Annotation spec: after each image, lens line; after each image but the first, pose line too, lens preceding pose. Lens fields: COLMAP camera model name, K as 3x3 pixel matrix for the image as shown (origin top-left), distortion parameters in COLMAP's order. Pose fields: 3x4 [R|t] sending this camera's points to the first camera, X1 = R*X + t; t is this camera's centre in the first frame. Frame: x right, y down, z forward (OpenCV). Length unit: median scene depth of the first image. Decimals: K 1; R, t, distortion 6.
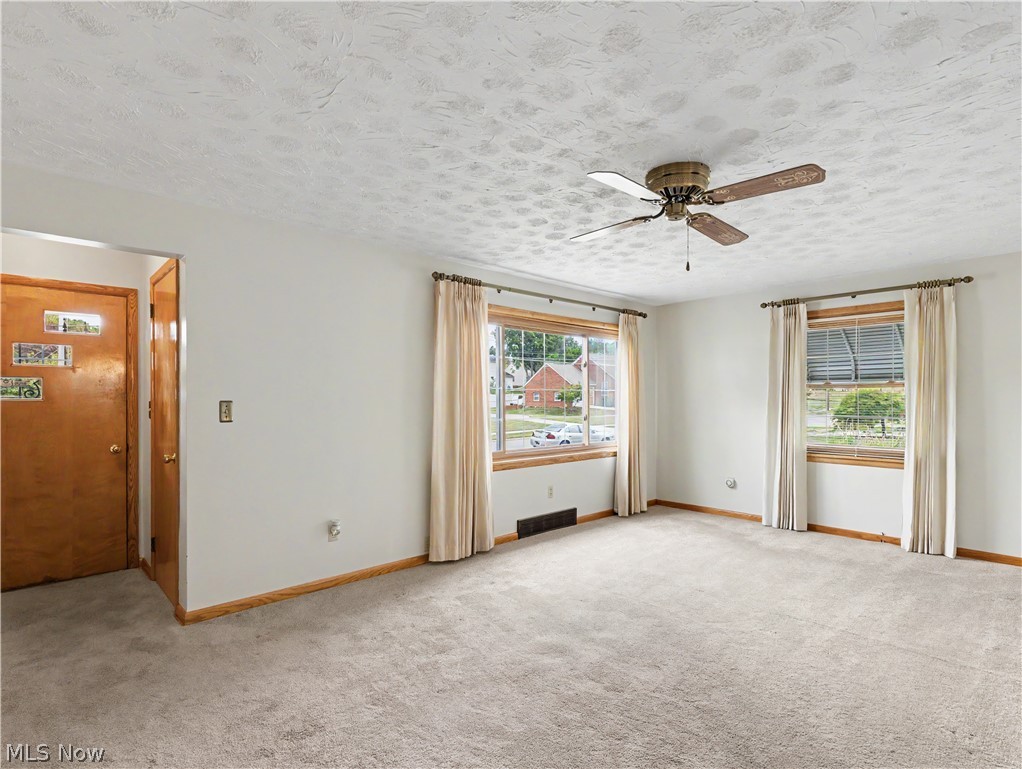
lens RADIAL K [[522.2, 0, 510.2], [0, 522.2, 399.7], [0, 0, 1]] dist [-0.000716, -0.000102]
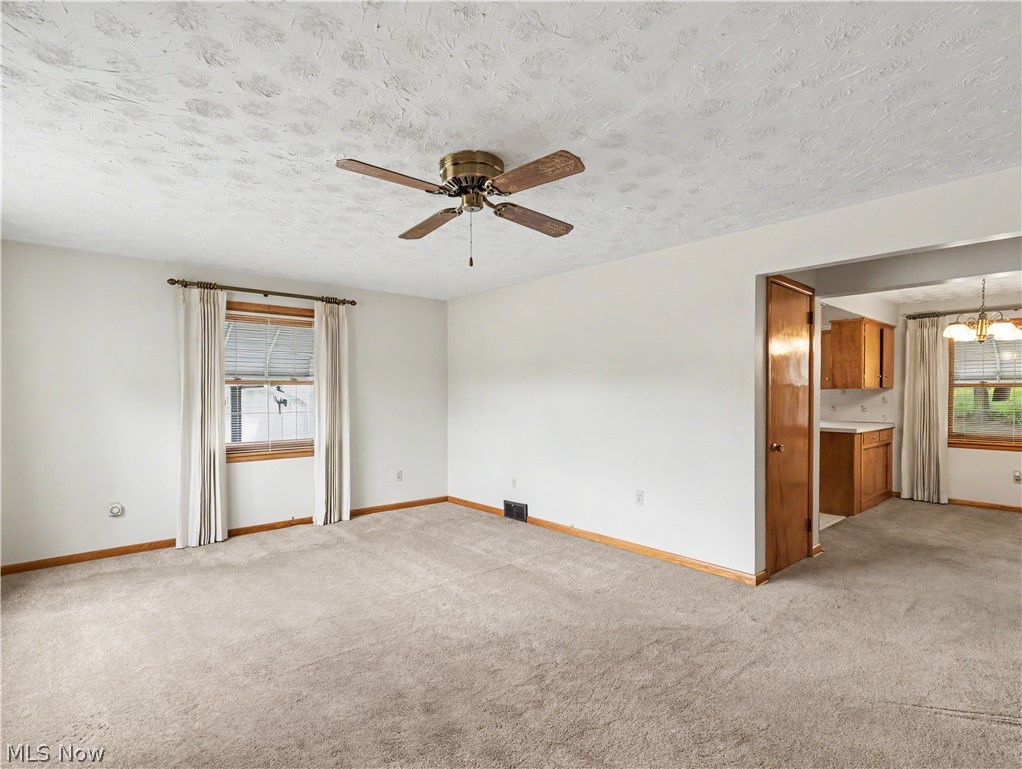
lens RADIAL K [[522.2, 0, 514.6], [0, 522.2, 399.2], [0, 0, 1]] dist [-0.000716, -0.000102]
pose [[0.014531, -0.009714, 0.999847, -0.390674], [0.005864, 0.999936, 0.009629, -0.001063], [-0.999877, 0.005723, 0.014587, 0.540318]]
